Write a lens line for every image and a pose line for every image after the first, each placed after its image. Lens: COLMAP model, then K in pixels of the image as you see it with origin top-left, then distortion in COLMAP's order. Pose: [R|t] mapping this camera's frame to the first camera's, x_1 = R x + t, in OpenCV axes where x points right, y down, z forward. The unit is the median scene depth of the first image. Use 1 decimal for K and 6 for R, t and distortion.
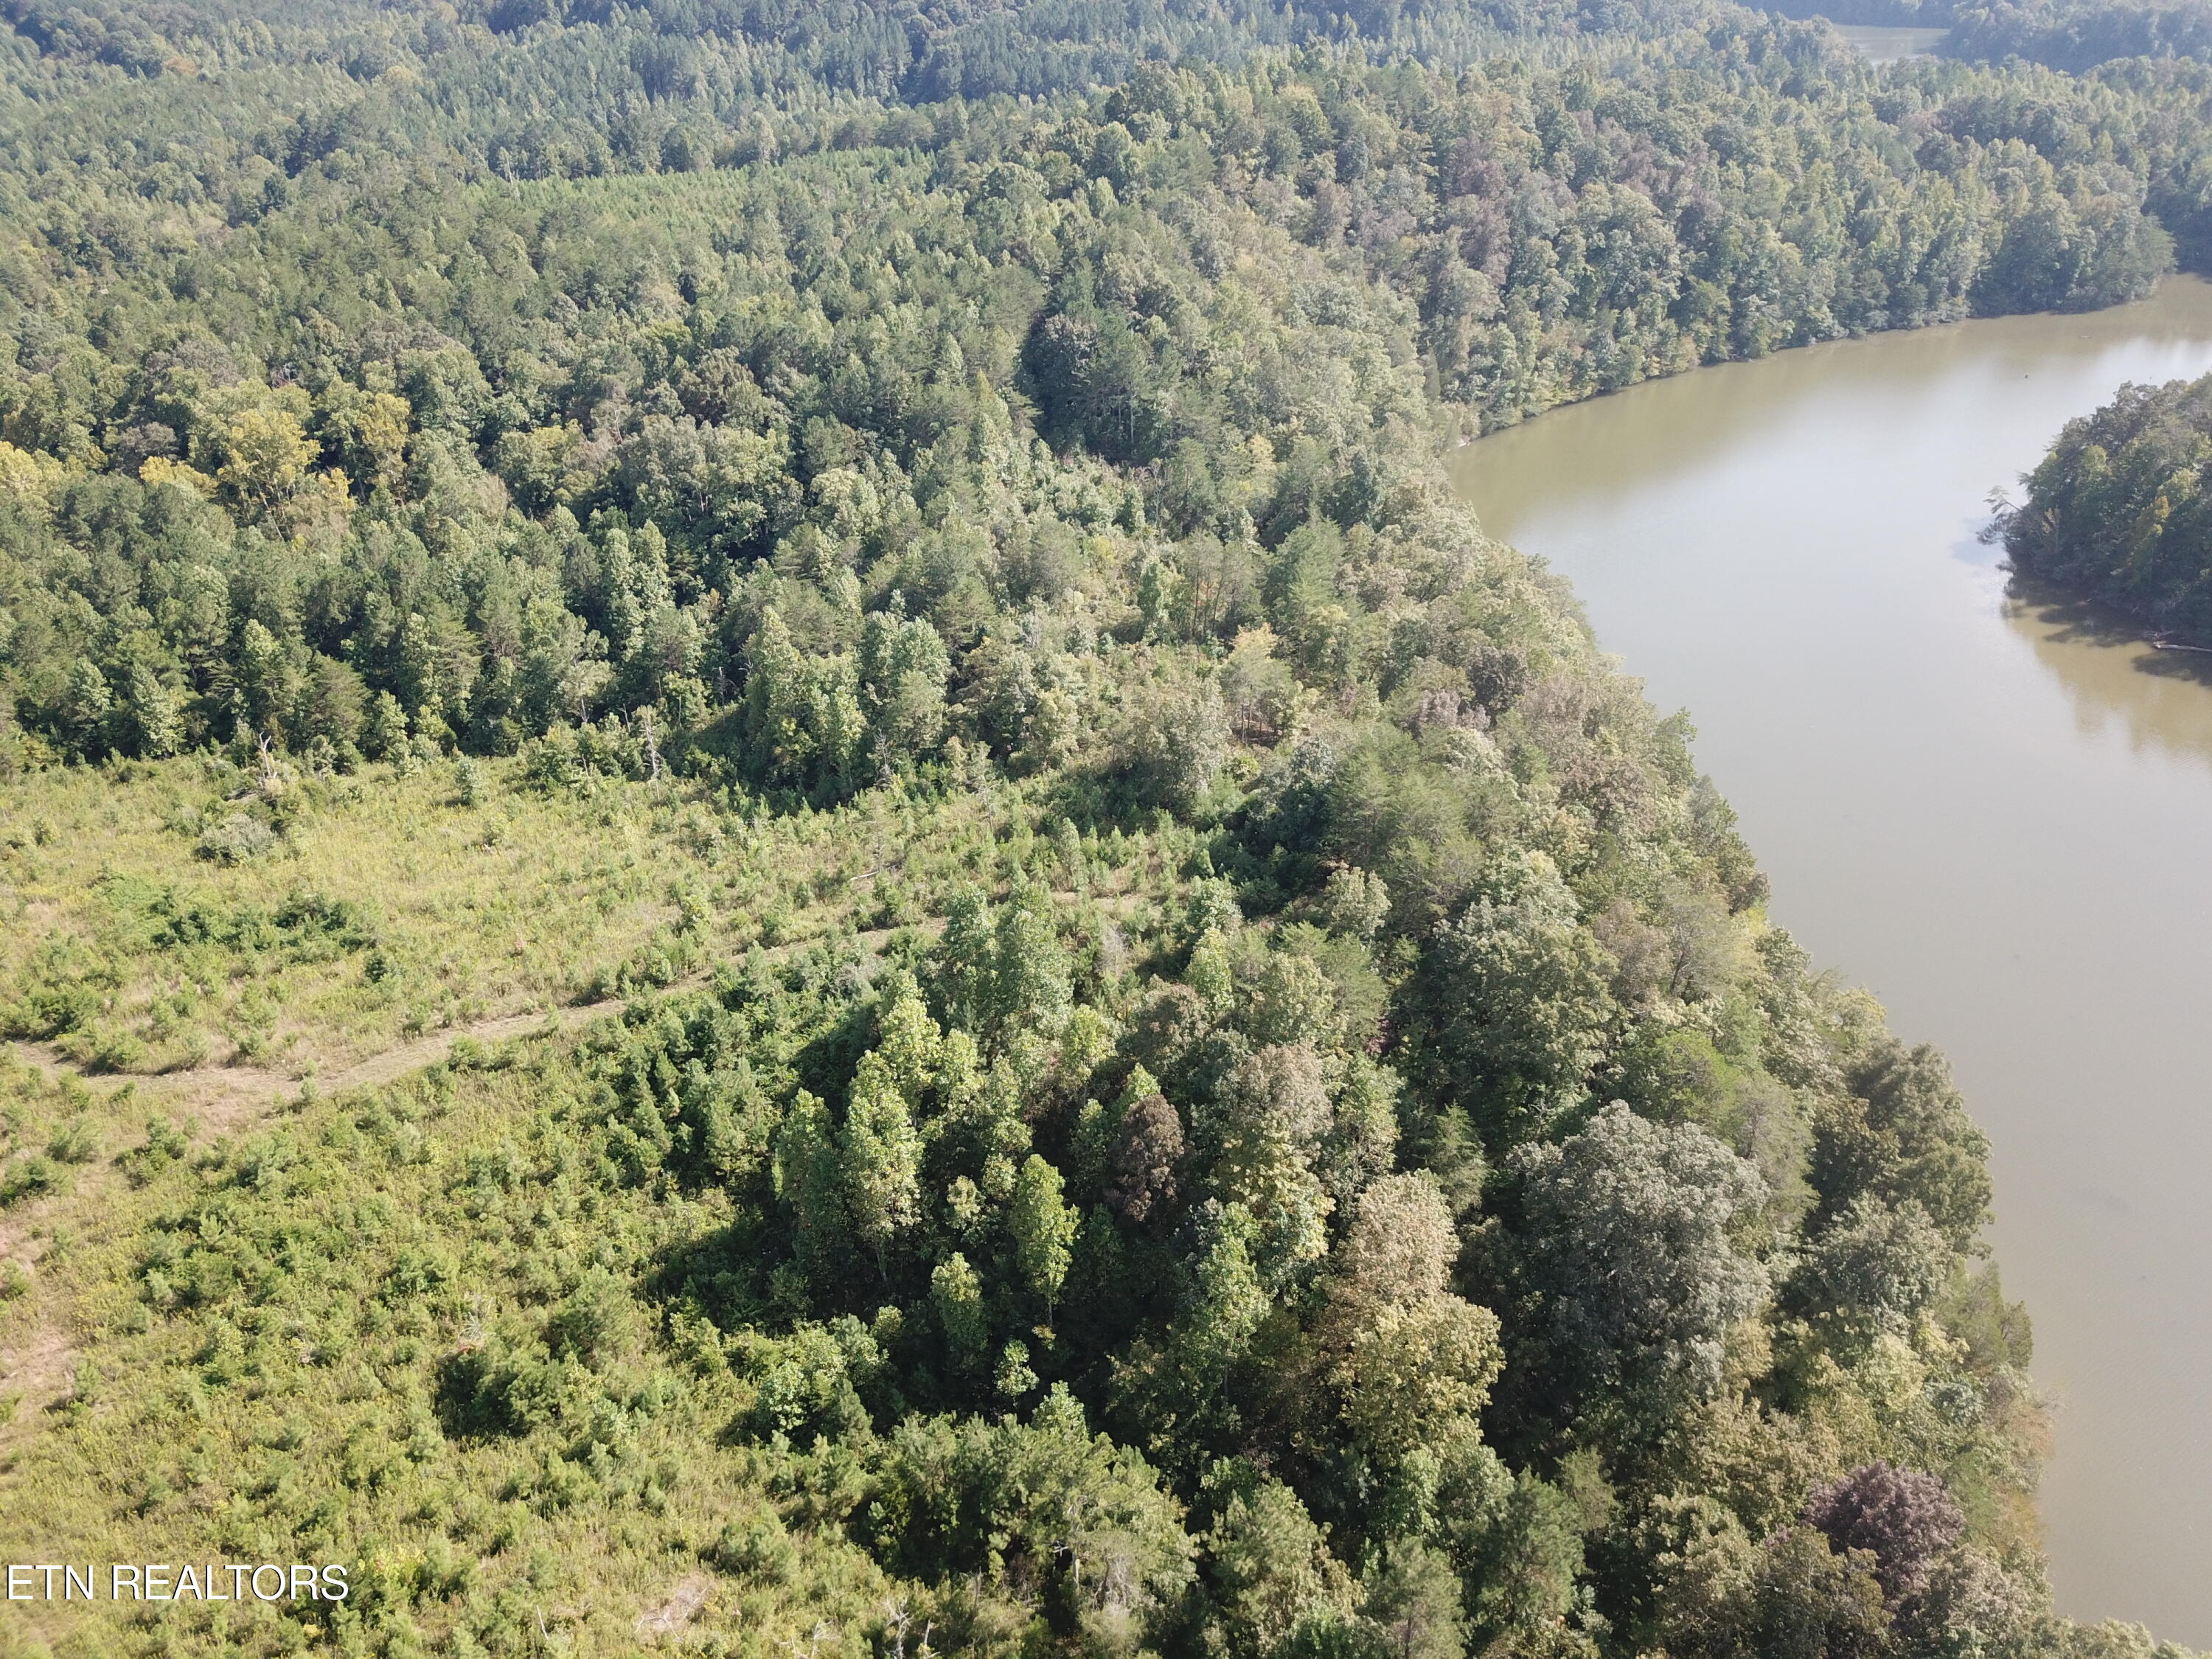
lens RADIAL K [[1720.6, 0, 1106.0], [0, 1720.6, 829.5], [0, 0, 1]] dist [0.007391, 0.002154]
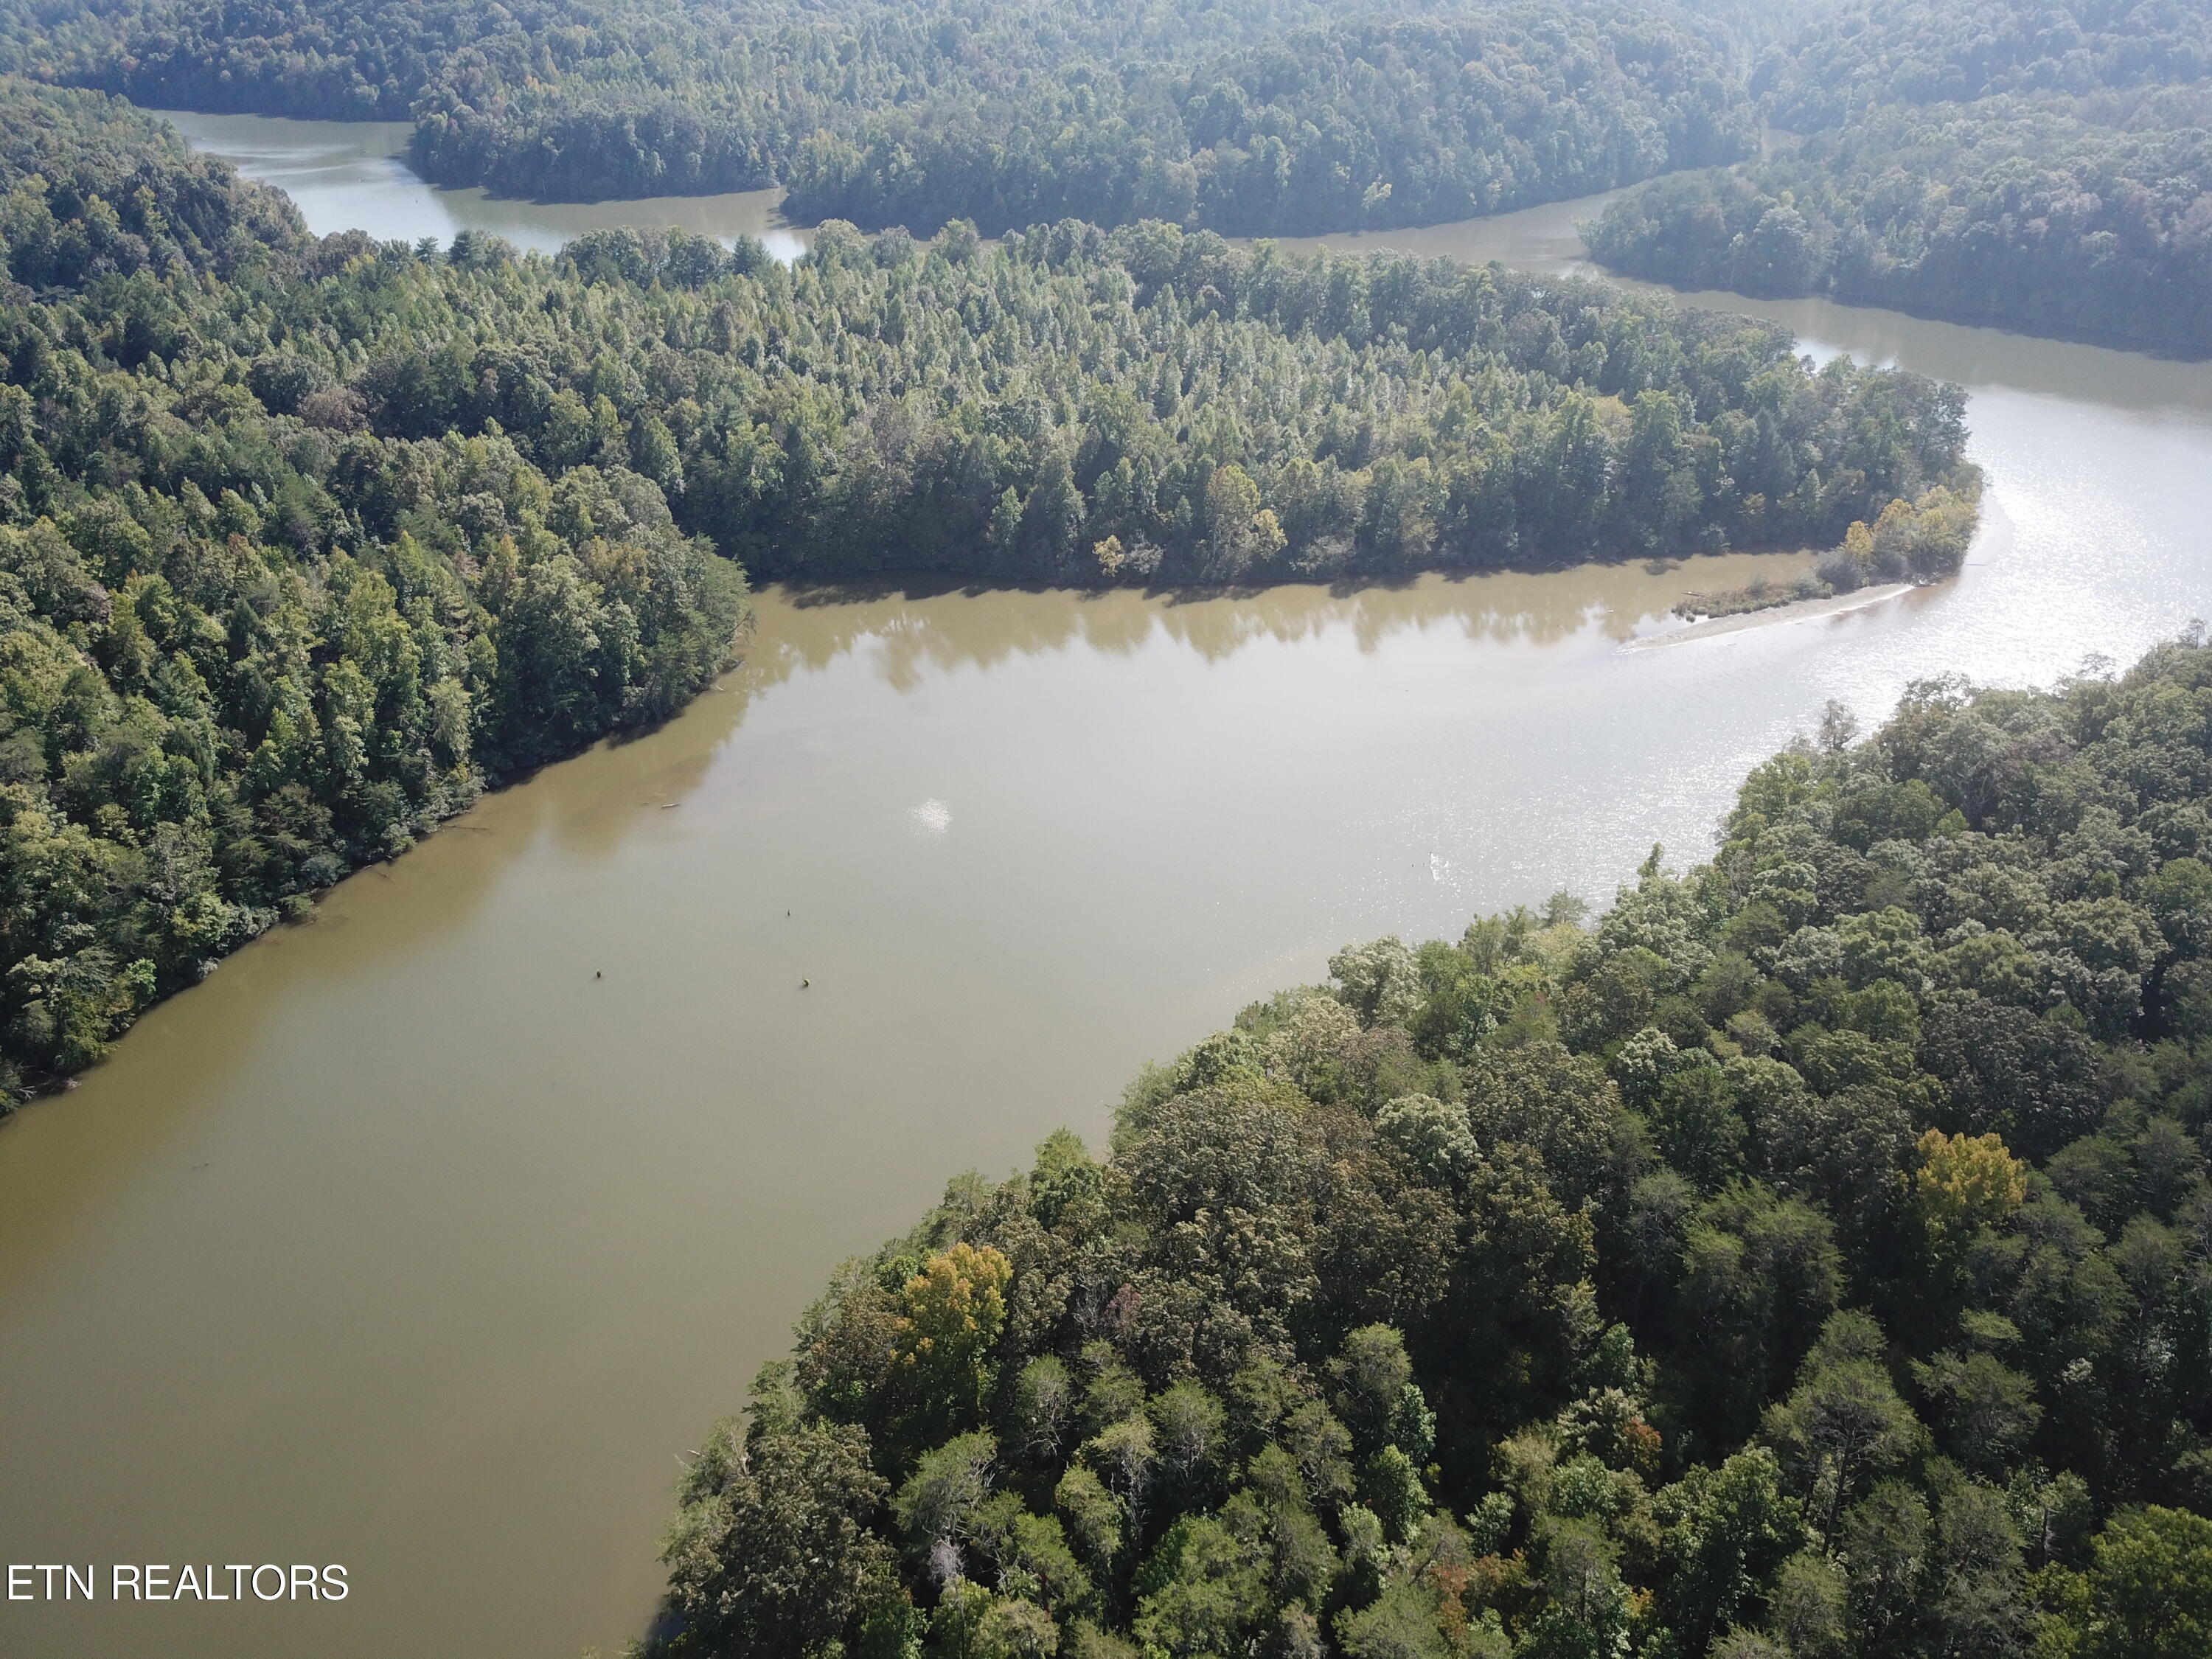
lens RADIAL K [[1720.6, 0, 1106.0], [0, 1720.6, 829.5], [0, 0, 1]] dist [0.007391, 0.002154]
pose [[0.739698, -0.302277, 0.601229, 0.297242], [0.307763, 0.946484, 0.097215, -0.277652], [-0.598439, 0.113126, 0.793141, 0.401713]]
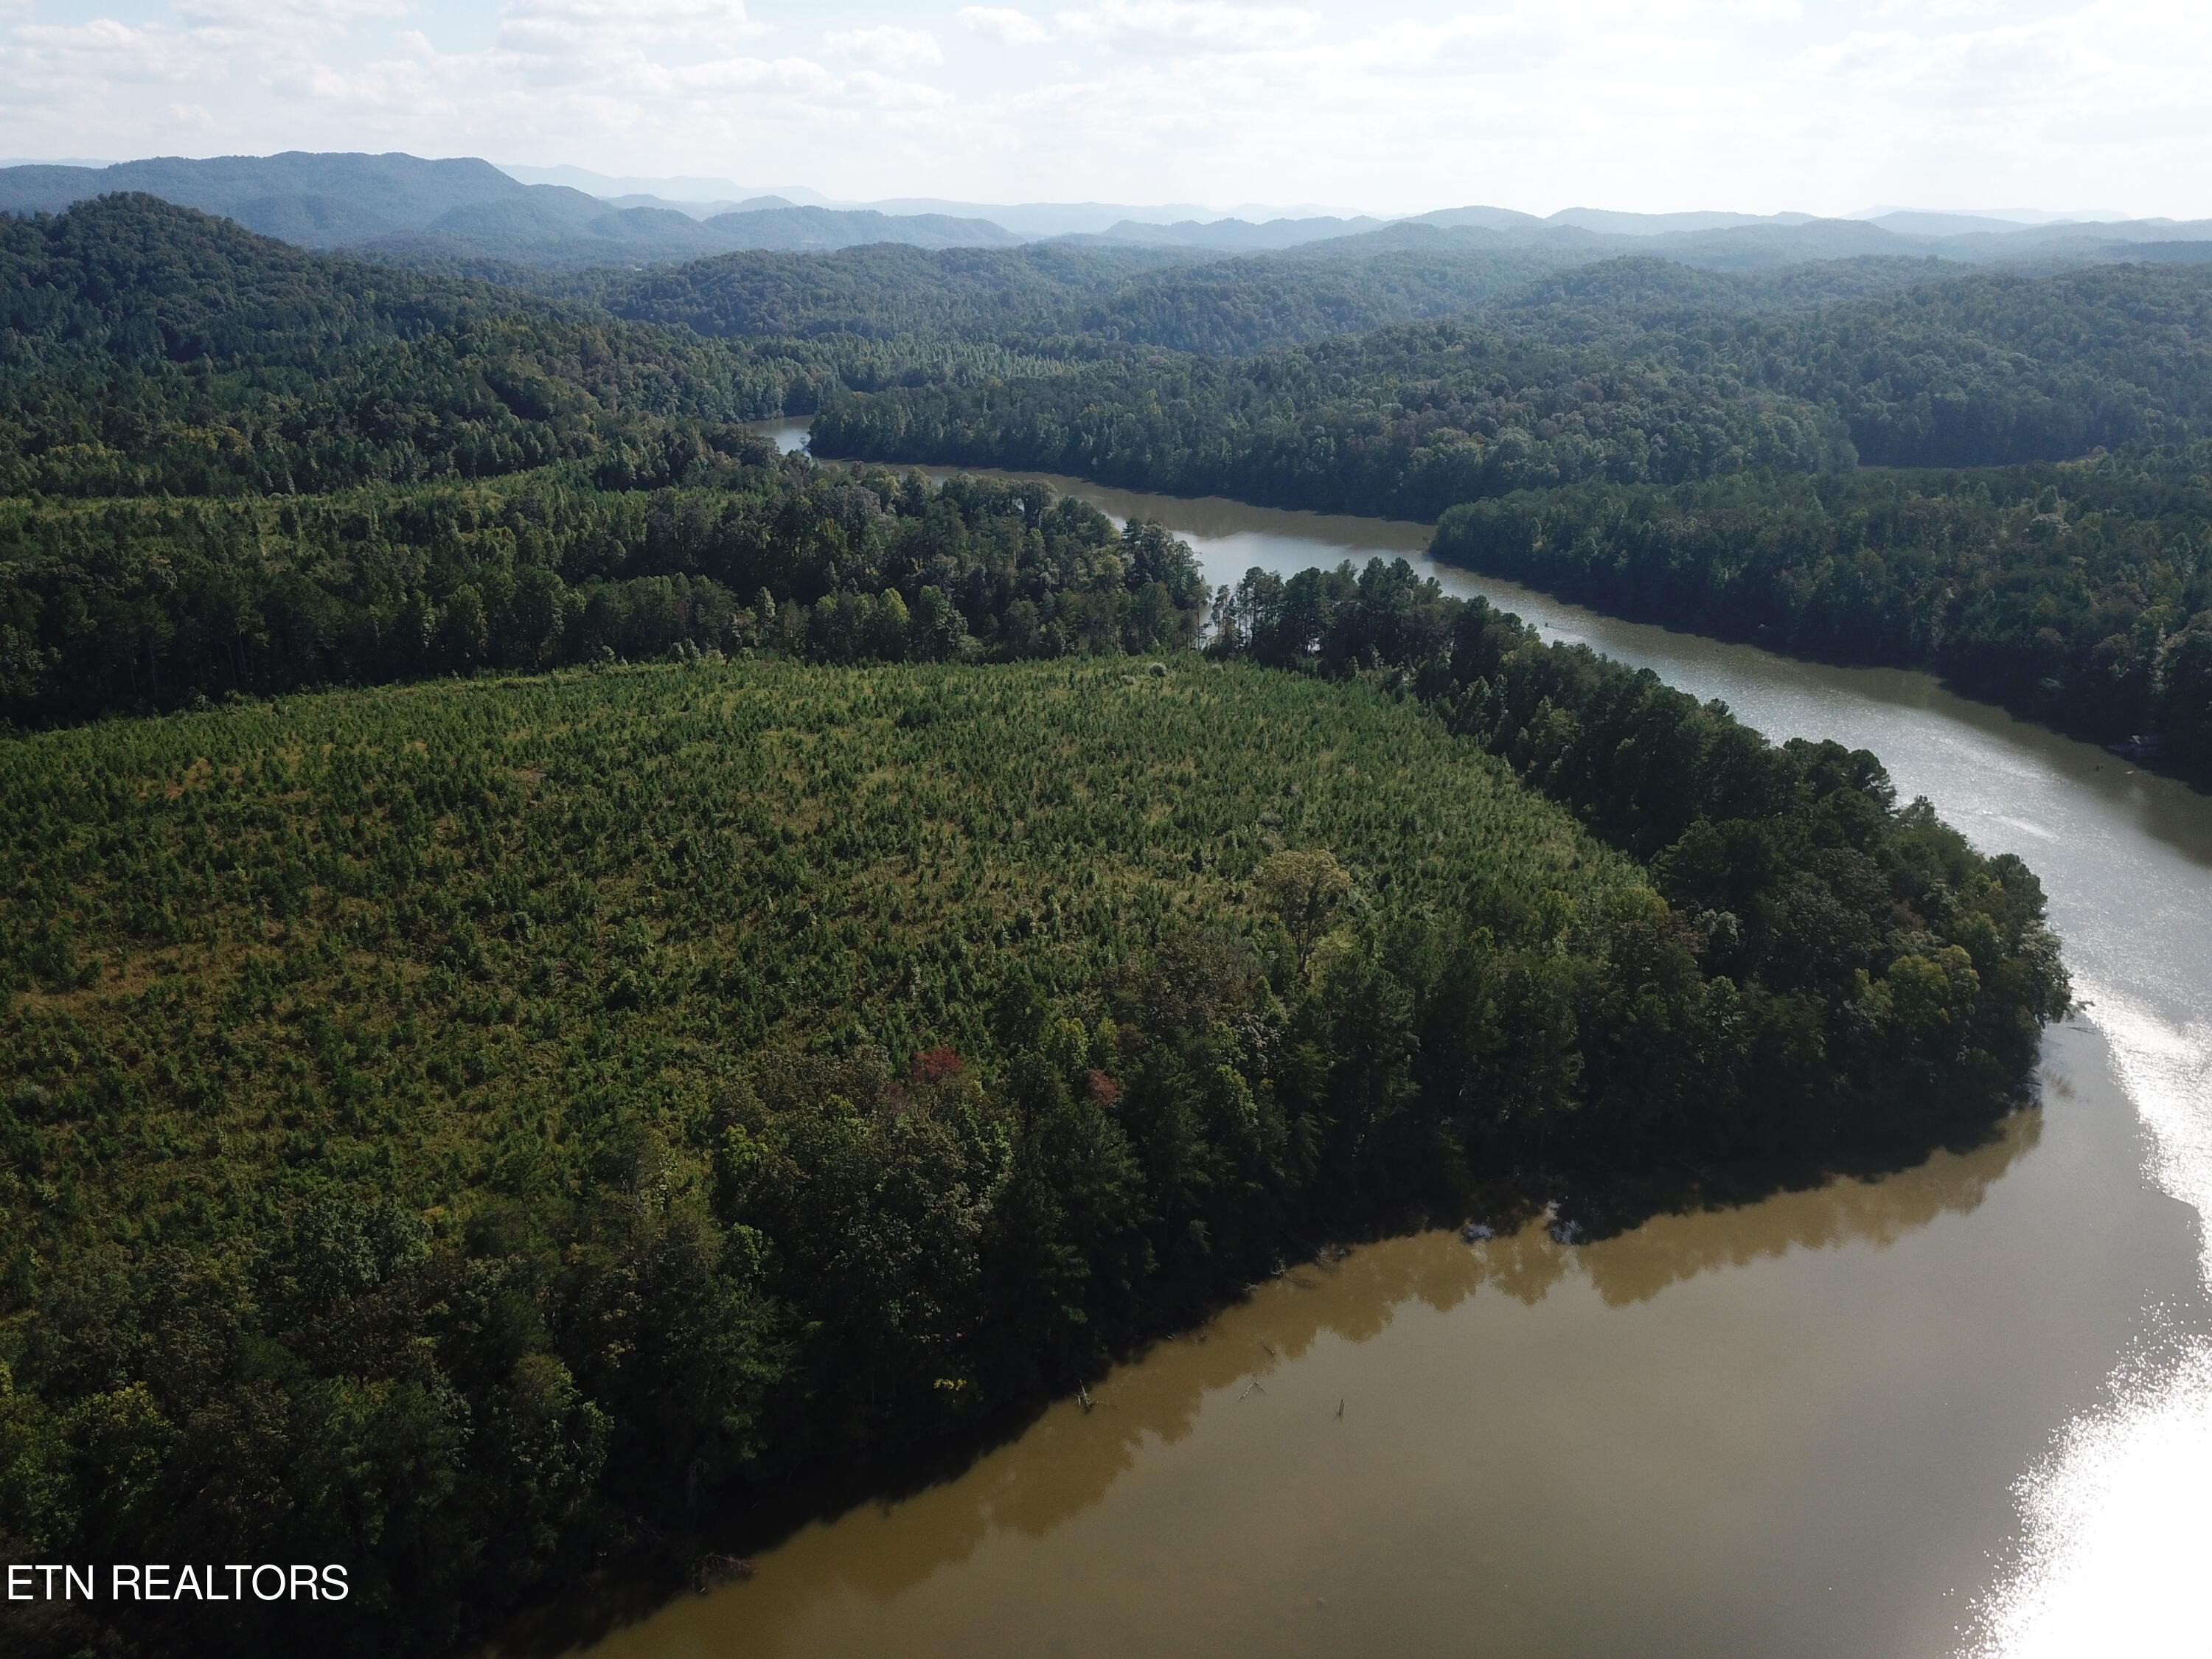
lens RADIAL K [[1701.7, 0, 1103.5], [0, 1701.7, 865.9], [0, 0, 1]] dist [0.008510, -0.001614]
pose [[0.814455, -0.178214, 0.552180, -0.630484], [0.261833, 0.962142, -0.075671, 0.661465], [-0.517790, 0.206210, 0.830283, -1.207936]]
